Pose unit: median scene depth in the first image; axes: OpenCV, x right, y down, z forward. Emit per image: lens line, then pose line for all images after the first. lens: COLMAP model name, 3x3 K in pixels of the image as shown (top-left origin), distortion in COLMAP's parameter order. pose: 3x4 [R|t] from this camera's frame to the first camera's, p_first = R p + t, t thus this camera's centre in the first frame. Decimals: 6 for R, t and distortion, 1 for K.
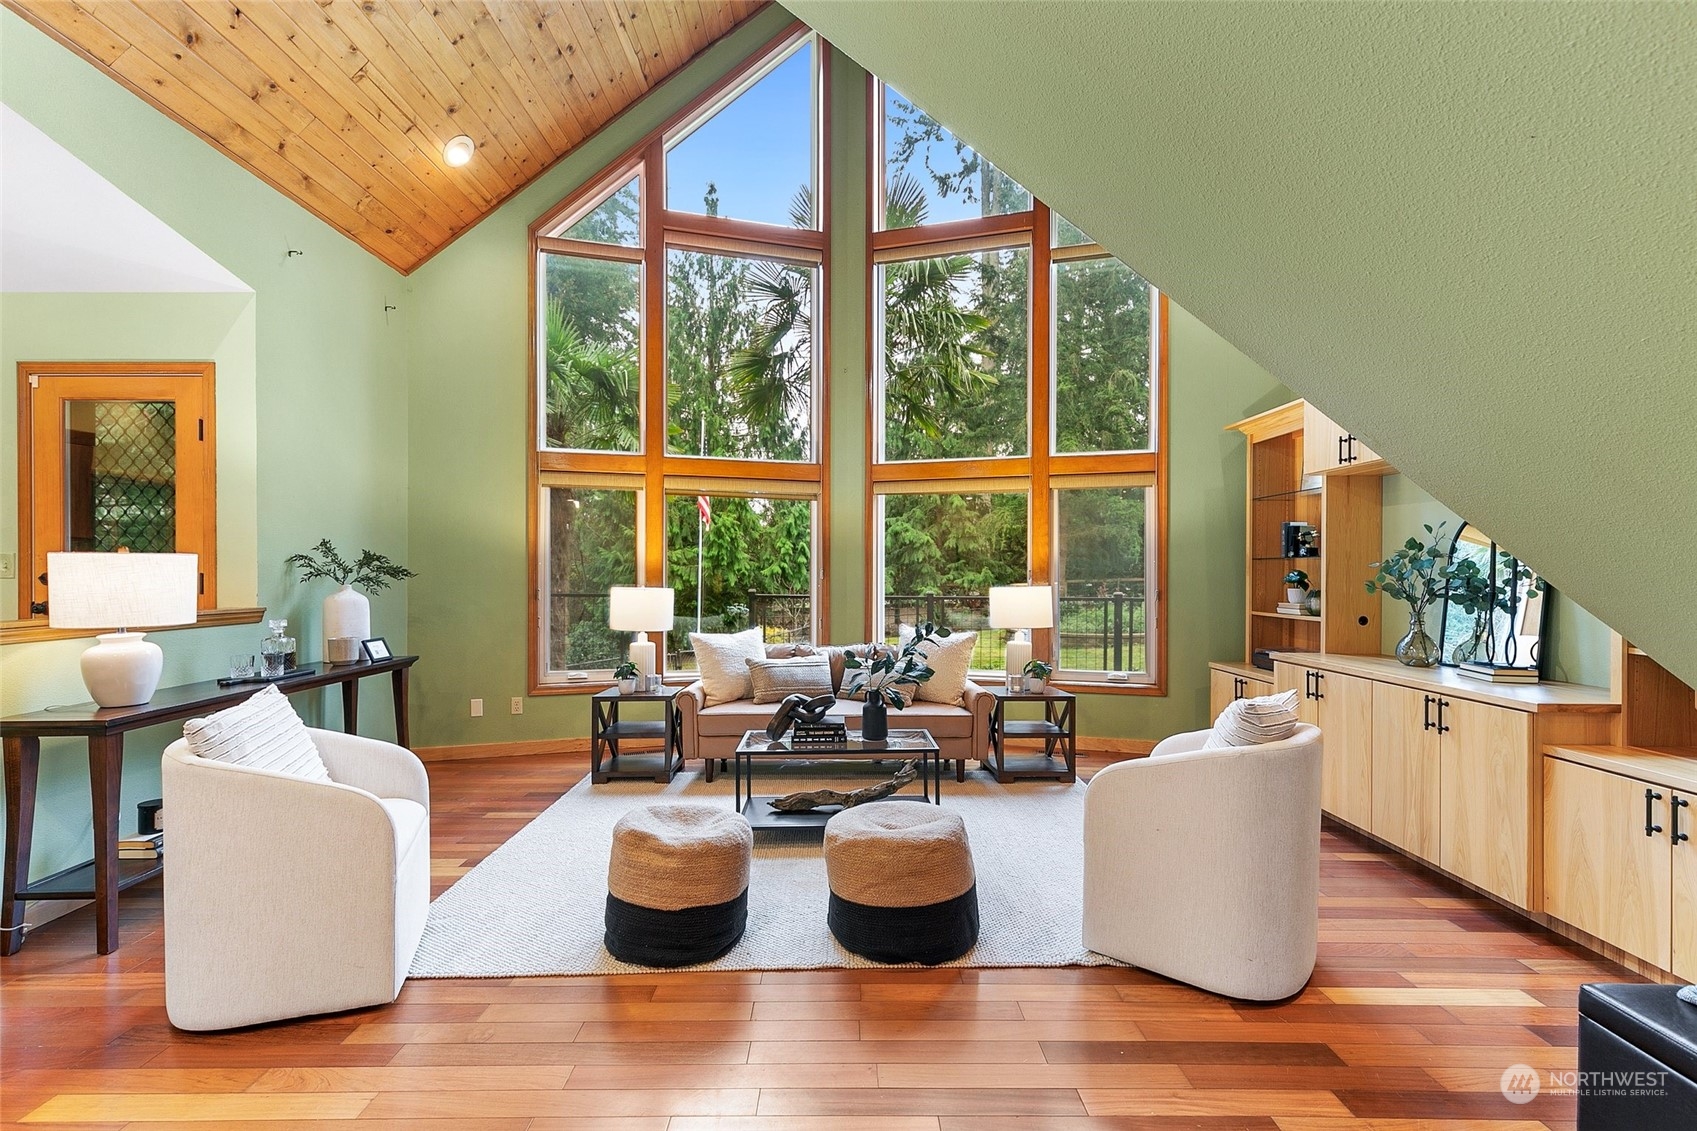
lens RADIAL K [[760.5, 0, 842.7], [0, 760.5, 592.7], [0, 0, 1]] dist [0.010266, -0.000006]
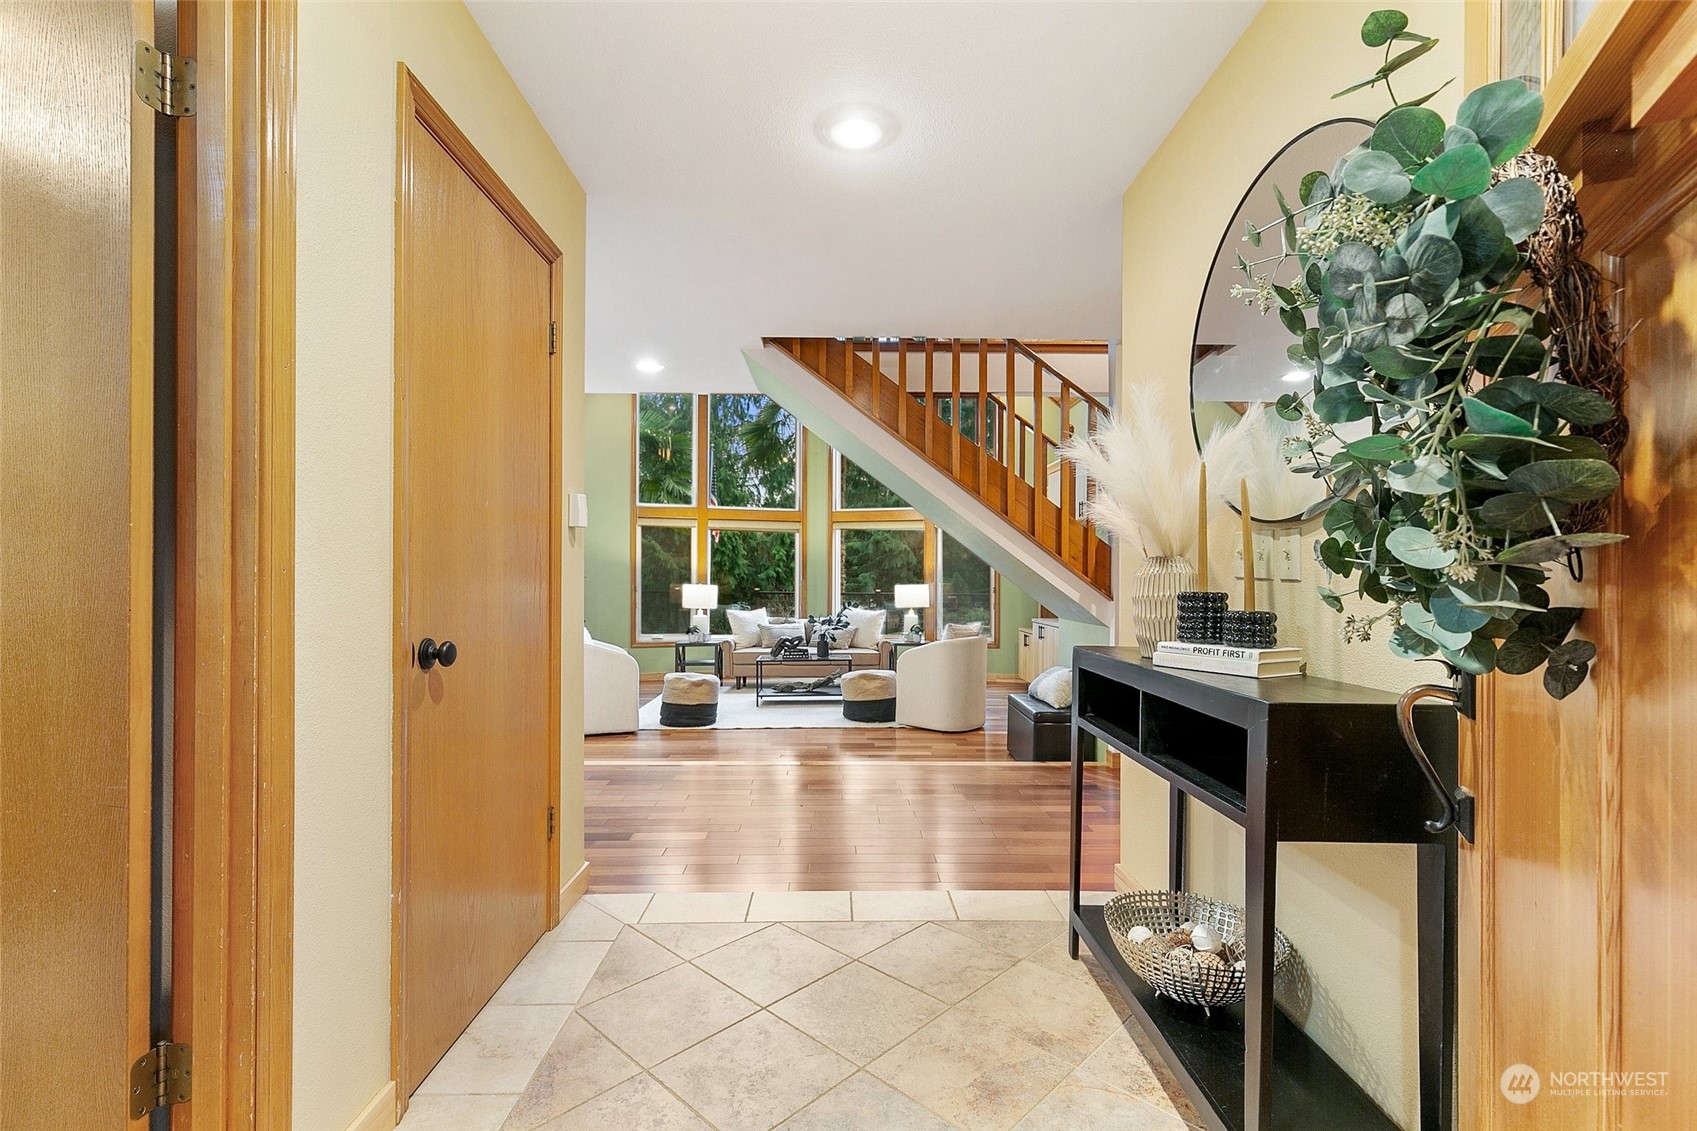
lens RADIAL K [[760.5, 0, 842.7], [0, 760.5, 592.7], [0, 0, 1]] dist [0.010266, -0.000006]
pose [[0.999966, 0.002053, 0.008026, 0.059817], [-0.002010, 0.999984, -0.005293, 0.021085], [-0.008037, 0.005276, 0.999954, -0.810651]]
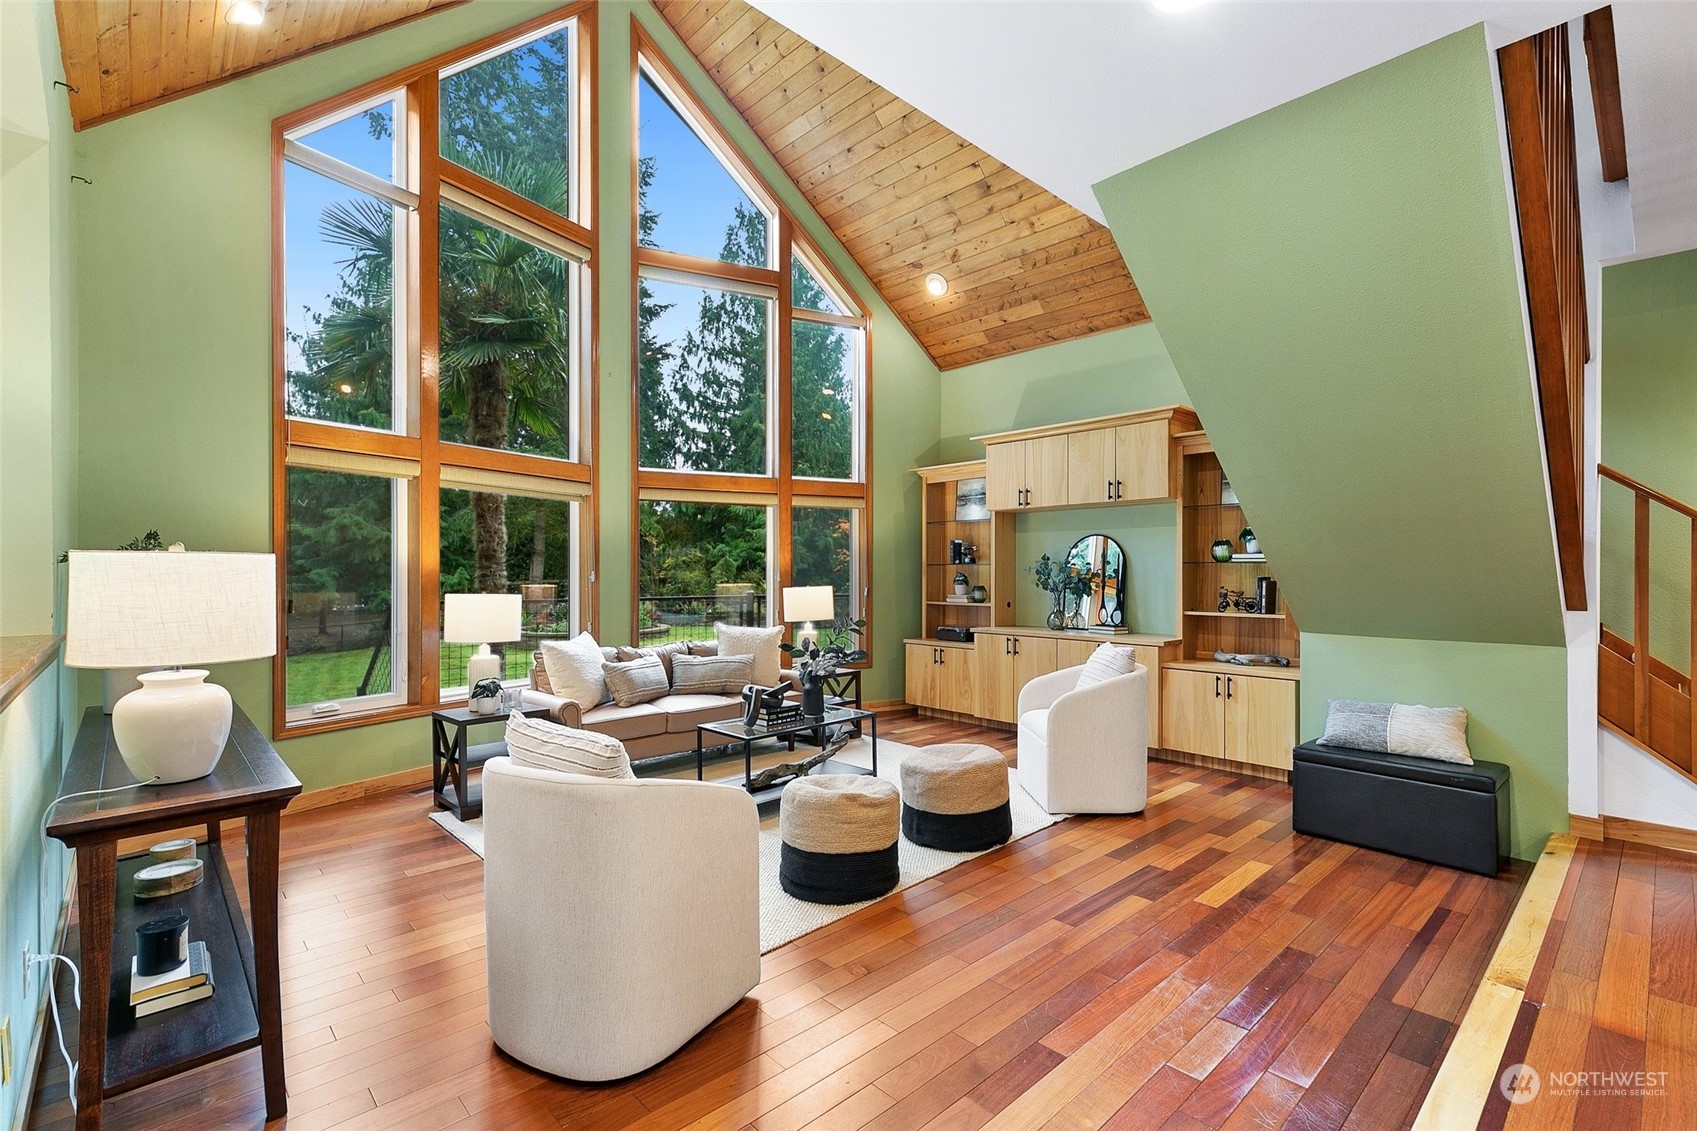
lens RADIAL K [[760.5, 0, 842.7], [0, 760.5, 592.7], [0, 0, 1]] dist [0.010266, -0.000006]
pose [[0.738436, -0.020025, 0.674026, -0.549364], [0.019365, 0.999776, 0.008488, -0.007312], [-0.674045, 0.006784, 0.738659, 0.061068]]
